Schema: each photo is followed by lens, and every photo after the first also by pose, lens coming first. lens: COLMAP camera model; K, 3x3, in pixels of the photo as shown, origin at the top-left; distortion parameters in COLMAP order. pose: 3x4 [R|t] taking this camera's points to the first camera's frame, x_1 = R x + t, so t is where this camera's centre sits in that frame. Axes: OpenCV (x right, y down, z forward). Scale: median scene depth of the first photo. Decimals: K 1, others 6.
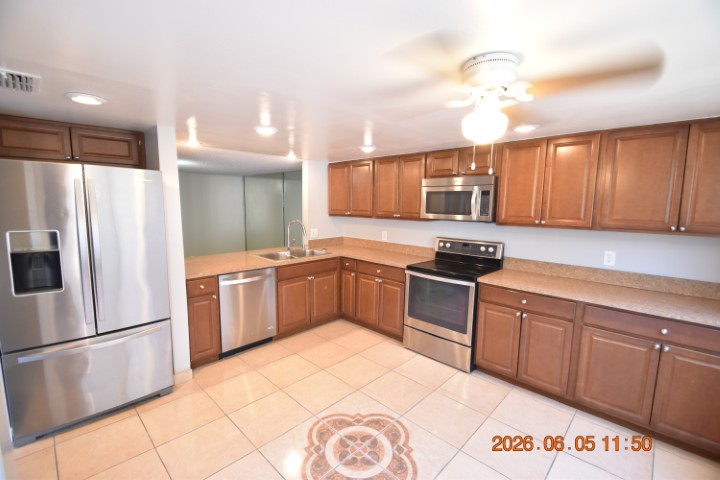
lens RADIAL K [[313.7, 0, 362.6], [0, 313.7, 240.7], [0, 0, 1]] dist [0.001205, -0.008395]
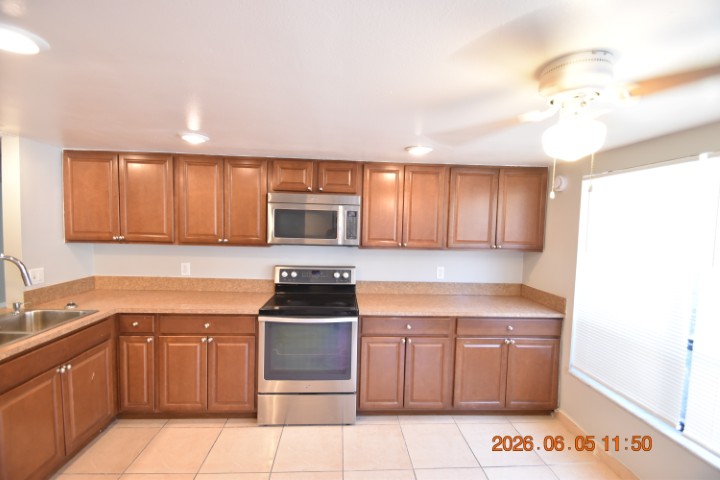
lens RADIAL K [[313.7, 0, 358.4], [0, 313.7, 241.5], [0, 0, 1]] dist [0.001205, -0.008395]
pose [[0.676526, -0.033397, 0.735661, -0.231562], [0.068625, 0.997483, -0.017826, -0.049517], [-0.733214, 0.062544, 0.677115, 0.338180]]
